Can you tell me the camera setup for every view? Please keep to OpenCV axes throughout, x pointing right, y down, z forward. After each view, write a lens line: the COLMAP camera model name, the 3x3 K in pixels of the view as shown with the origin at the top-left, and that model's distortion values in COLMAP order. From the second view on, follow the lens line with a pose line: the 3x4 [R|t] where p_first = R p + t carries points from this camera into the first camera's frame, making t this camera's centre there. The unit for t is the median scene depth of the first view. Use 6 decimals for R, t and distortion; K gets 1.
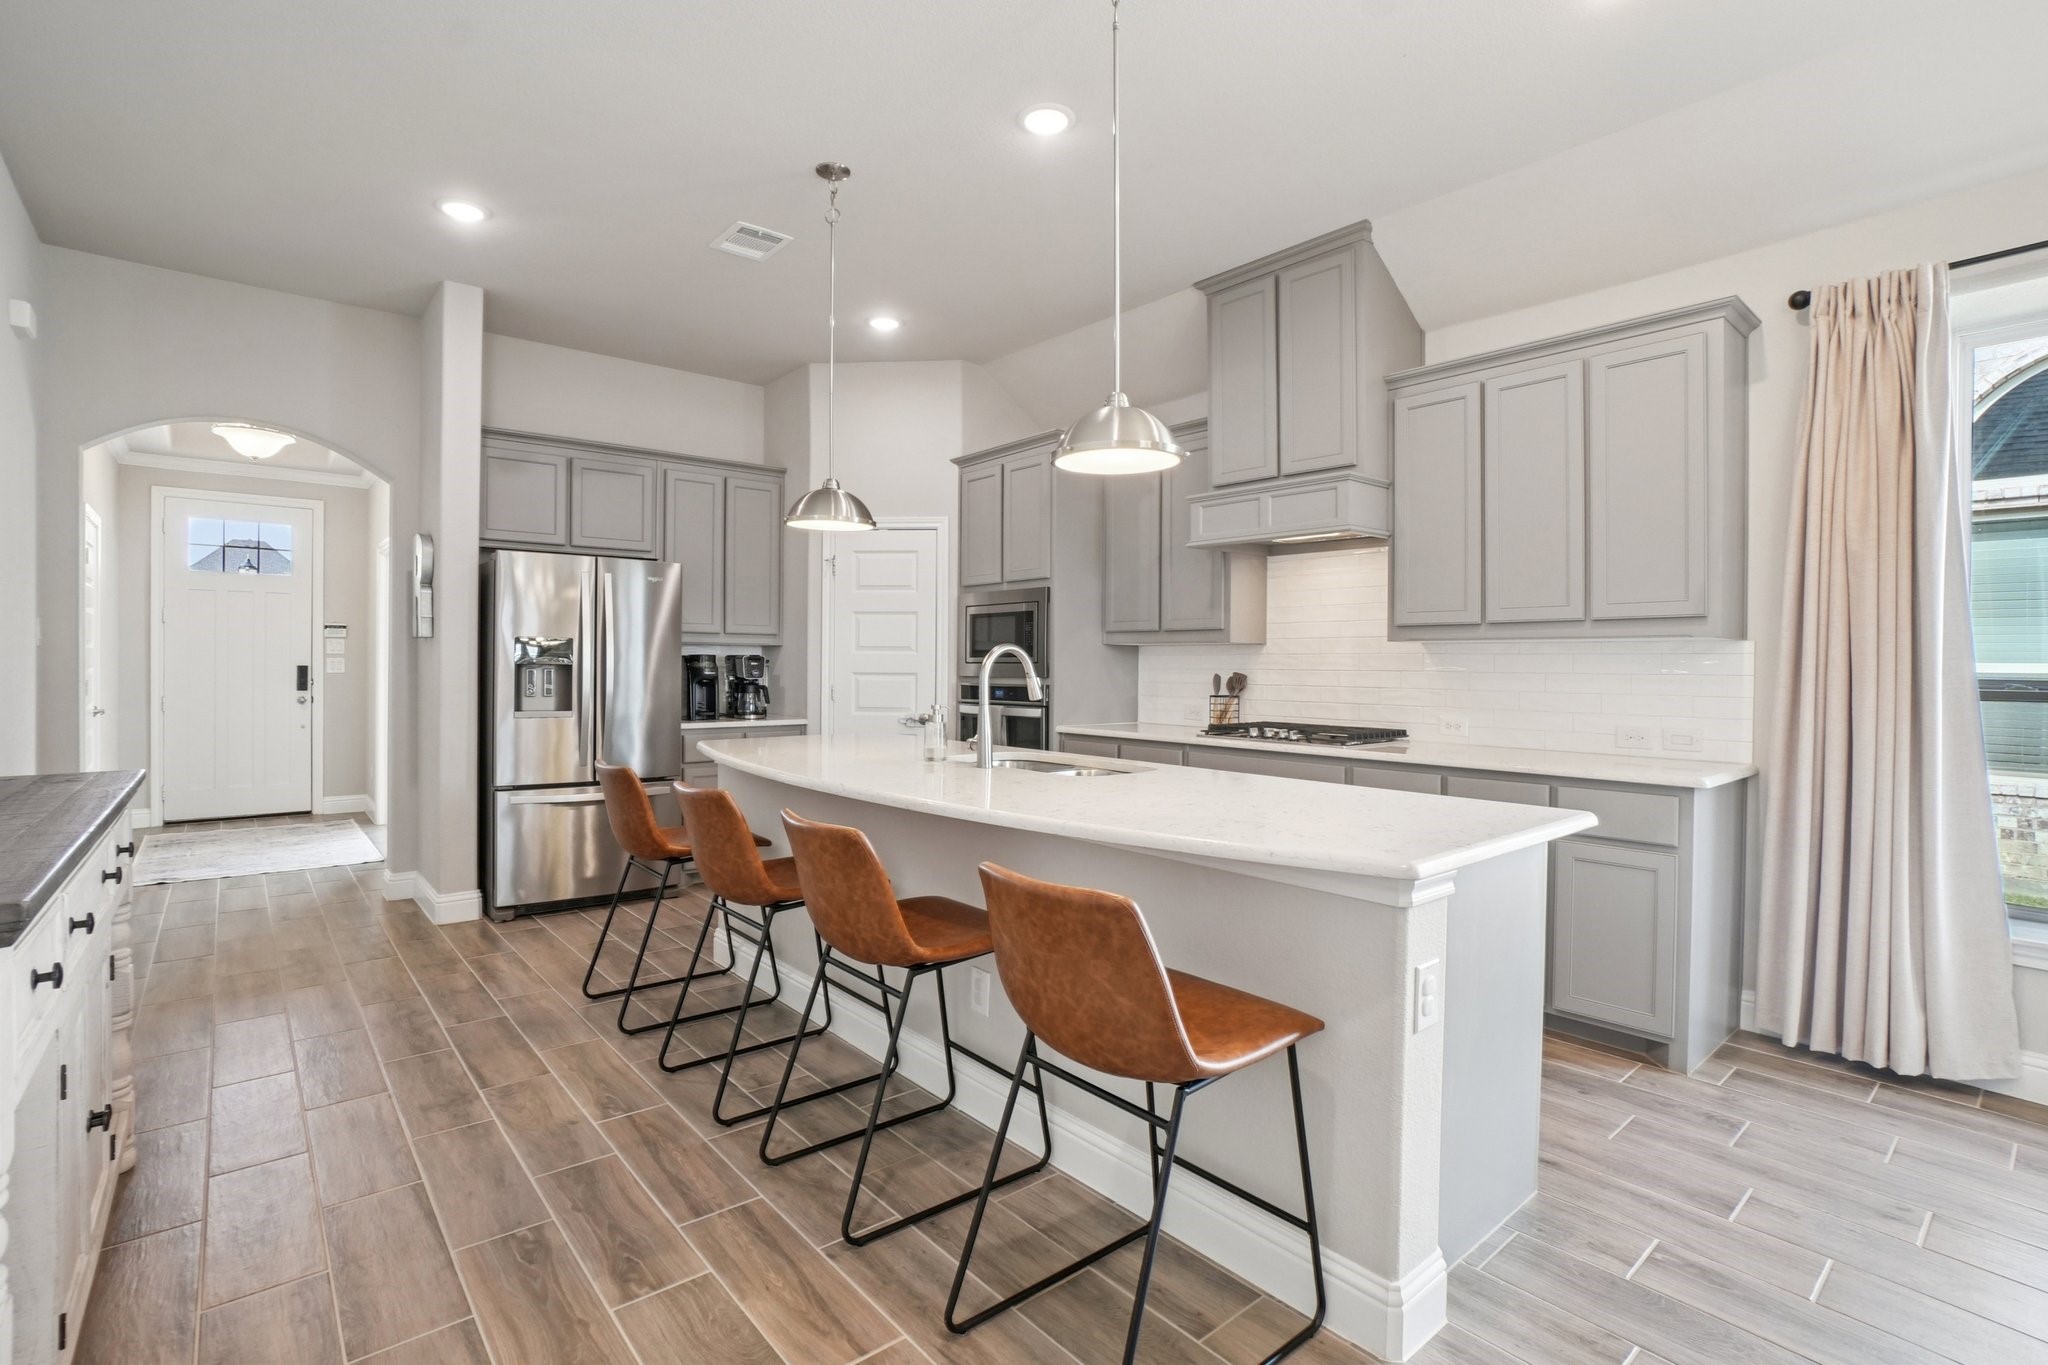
lens RADIAL K [[921.3, 0, 982.0], [0, 921.3, 660.5], [0, 0, 1]] dist [-0.044649, 0.004716]
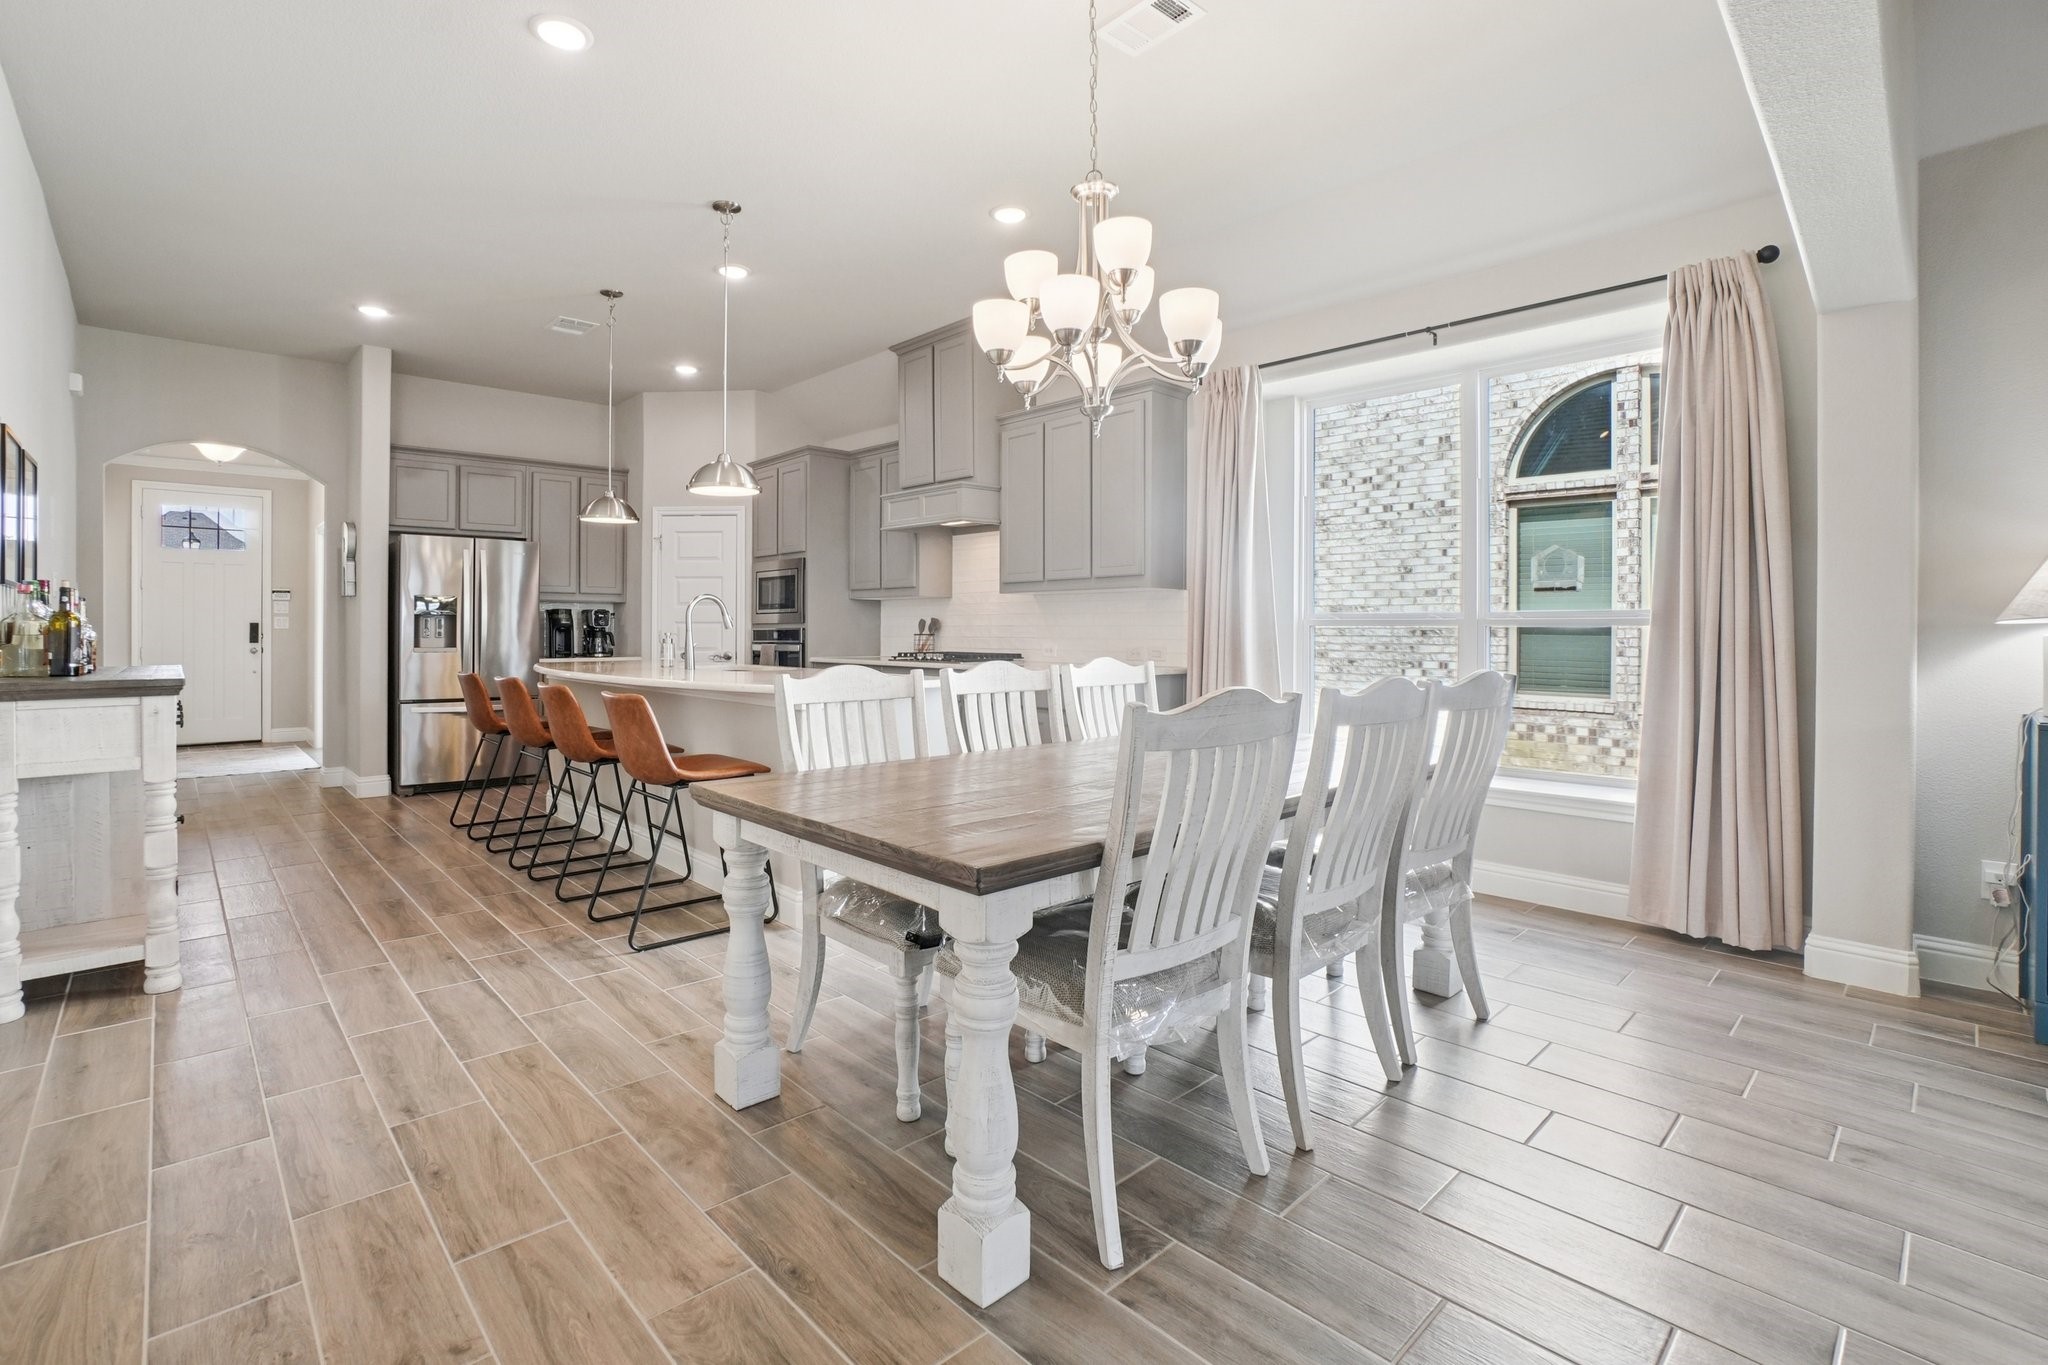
lens RADIAL K [[921.3, 0, 965.0], [0, 921.3, 621.4], [0, 0, 1]] dist [-0.044649, 0.004716]
pose [[0.999353, -0.006416, 0.035381, 0.276173], [0.006663, 0.999954, -0.006858, 0.028431], [-0.035336, 0.007089, 0.999350, -0.414467]]
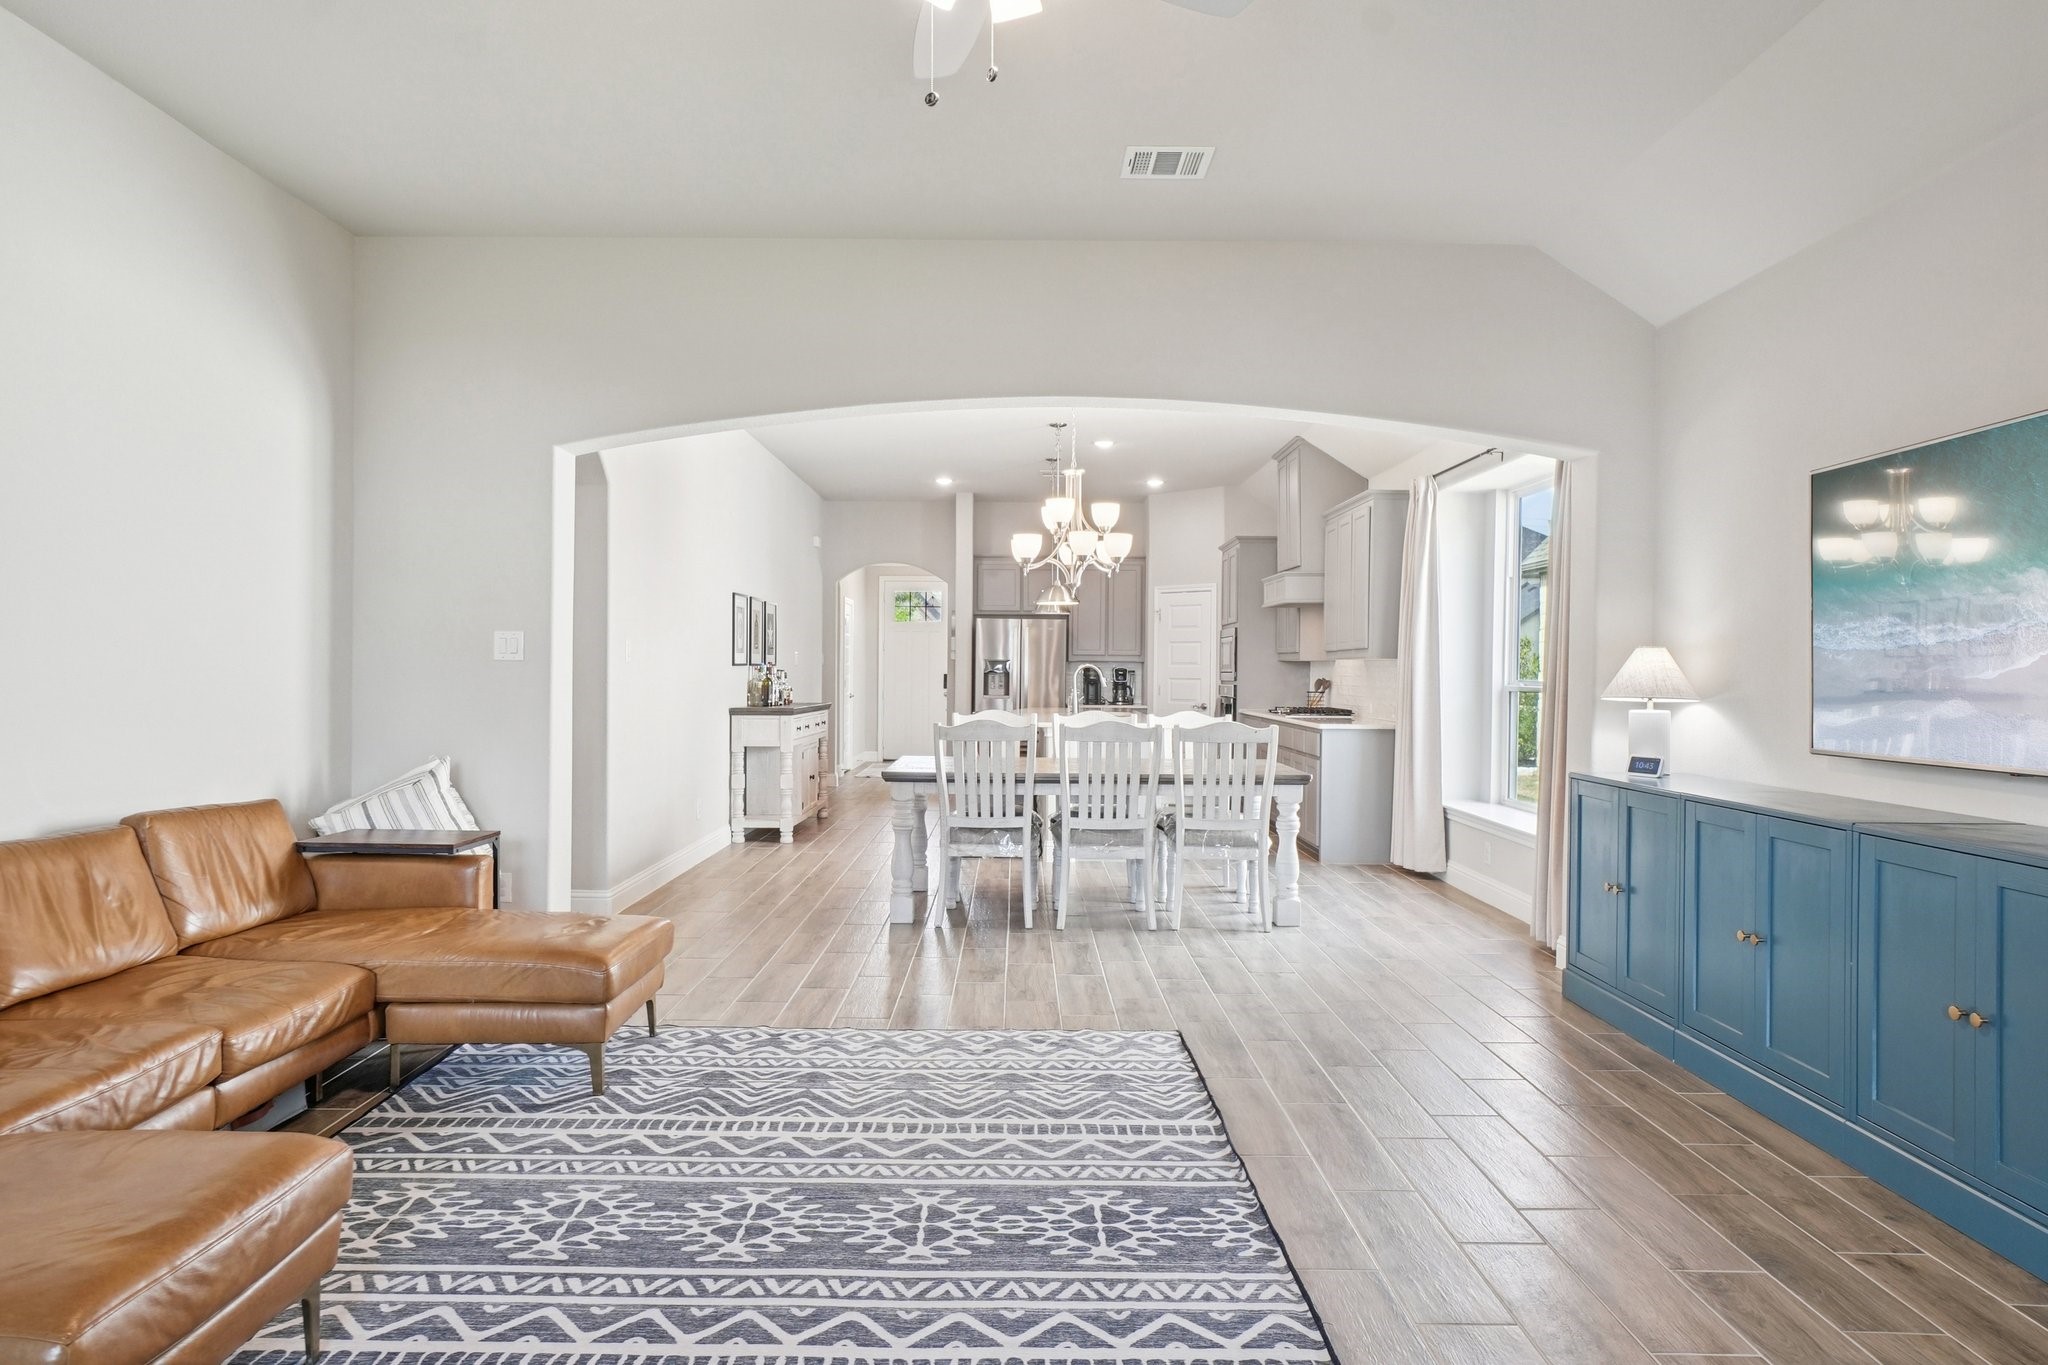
lens RADIAL K [[1217.8, 0, 1010.6], [0, 1217.8, 679.8], [0, 0, 1]] dist [-0.001982, 0.006161]
pose [[0.761134, 0.004537, -0.648579, 1.270411], [-0.000646, 0.999980, 0.006237, 0.002936], [0.648595, -0.004328, 0.761122, -1.029769]]
